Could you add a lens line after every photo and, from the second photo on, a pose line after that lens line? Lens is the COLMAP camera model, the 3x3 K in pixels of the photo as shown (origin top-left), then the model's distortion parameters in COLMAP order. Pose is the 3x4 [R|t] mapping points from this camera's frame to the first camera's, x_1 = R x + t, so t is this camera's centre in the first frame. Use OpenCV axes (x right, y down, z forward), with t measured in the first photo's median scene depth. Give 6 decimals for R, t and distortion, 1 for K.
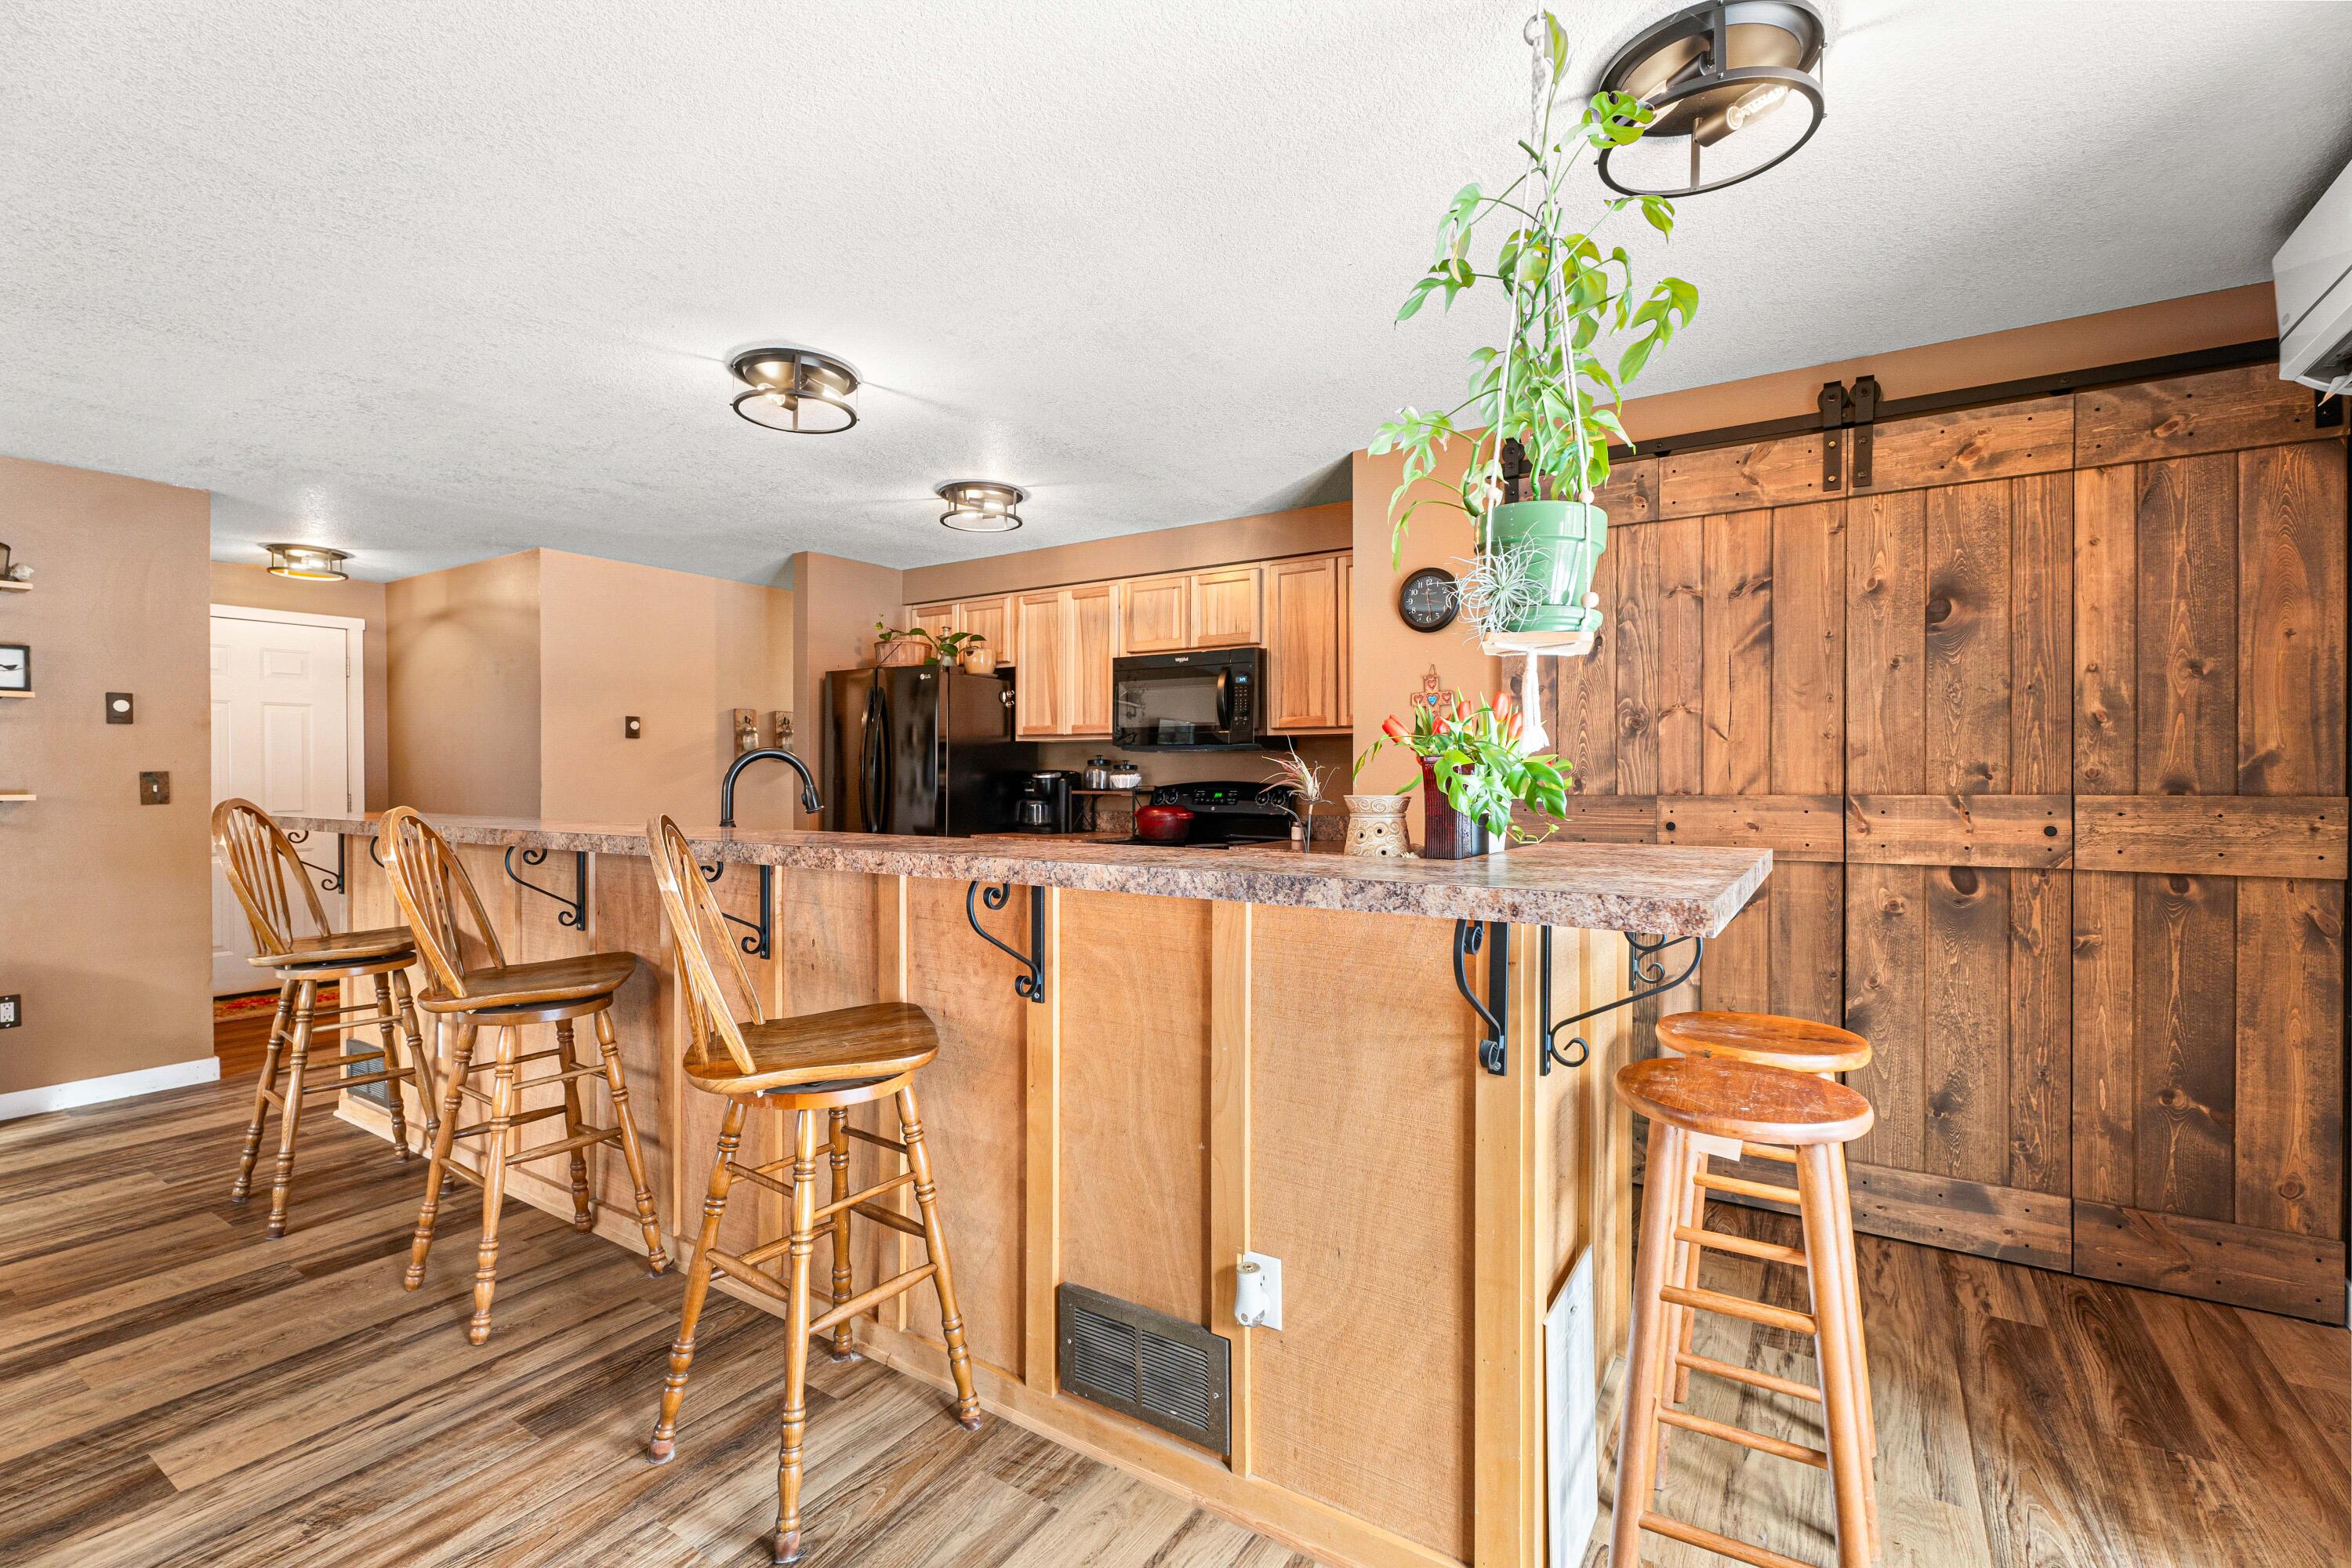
lens RADIAL K [[1047.8, 0, 1176.0], [0, 1047.8, 784.0], [0, 0, 1]] dist [-0.000490, -0.000359]
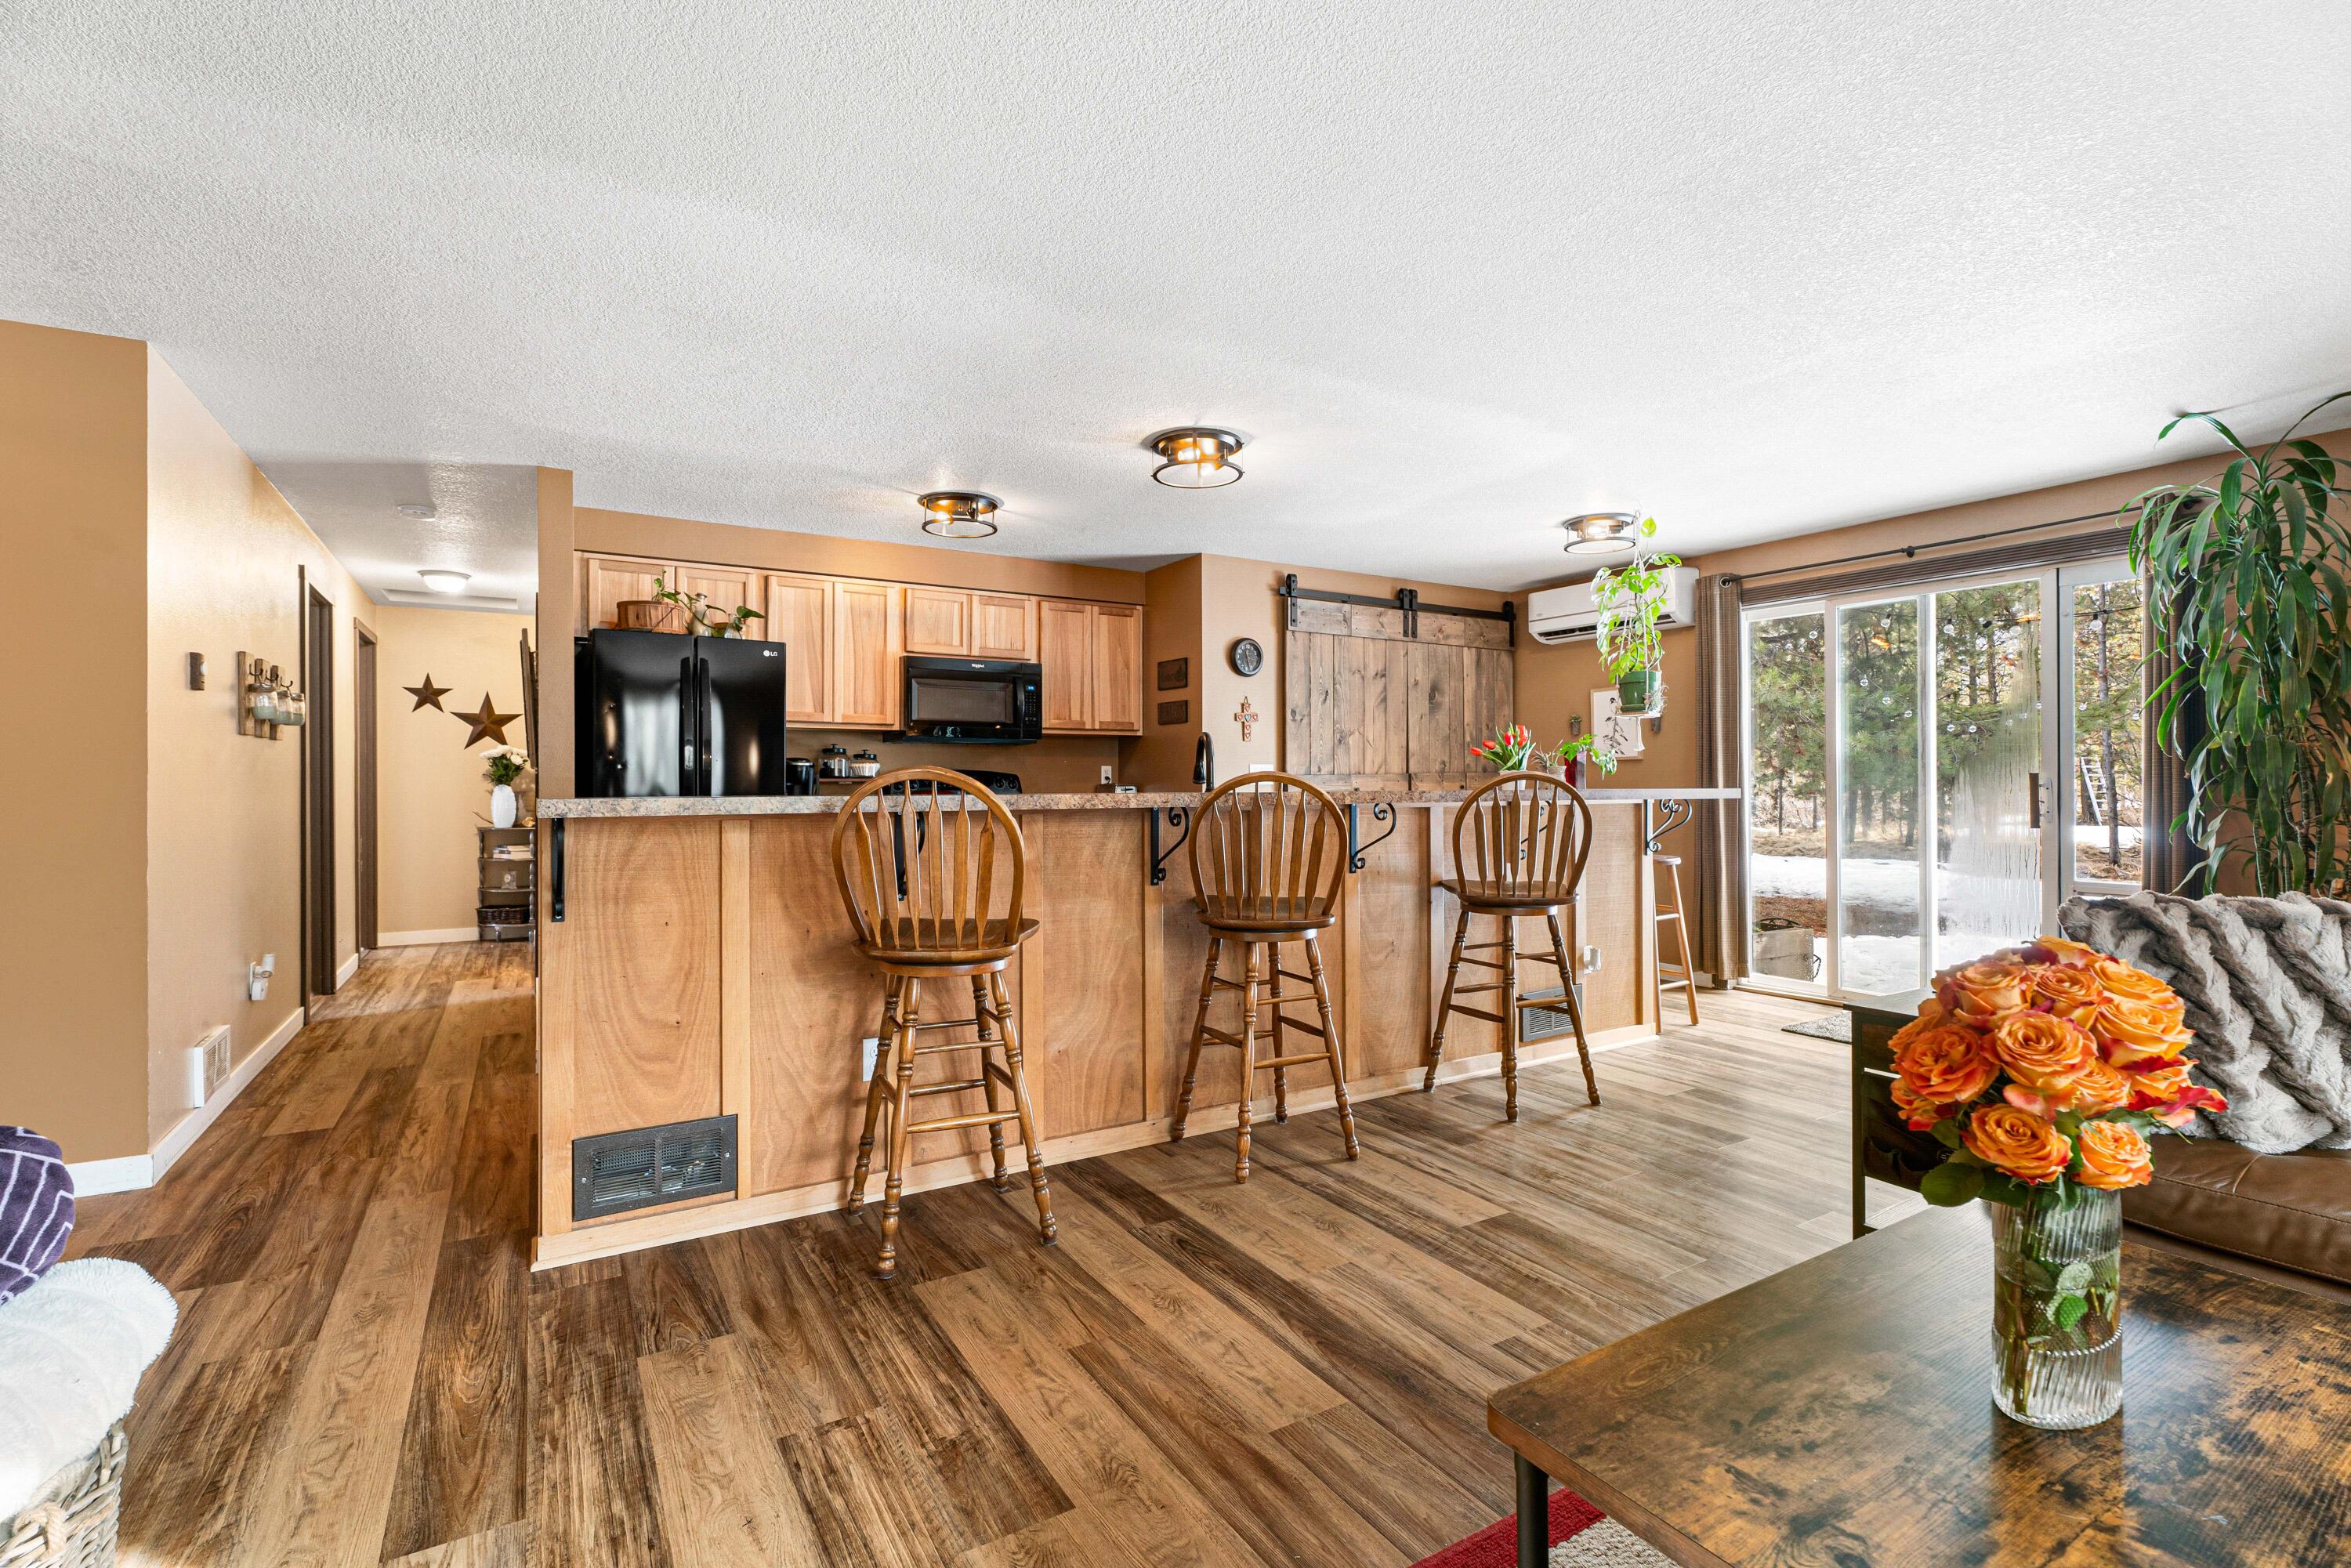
lens RADIAL K [[1047.3, 0, 1175.5], [0, 1047.3, 784.0], [0, 0, 1]] dist [-0.000490, -0.000359]
pose [[0.428366, -0.001465, 0.903604, -1.621792], [0.011950, 0.999920, -0.004044, 0.036425], [-0.903526, 0.012530, 0.428350, 0.498256]]
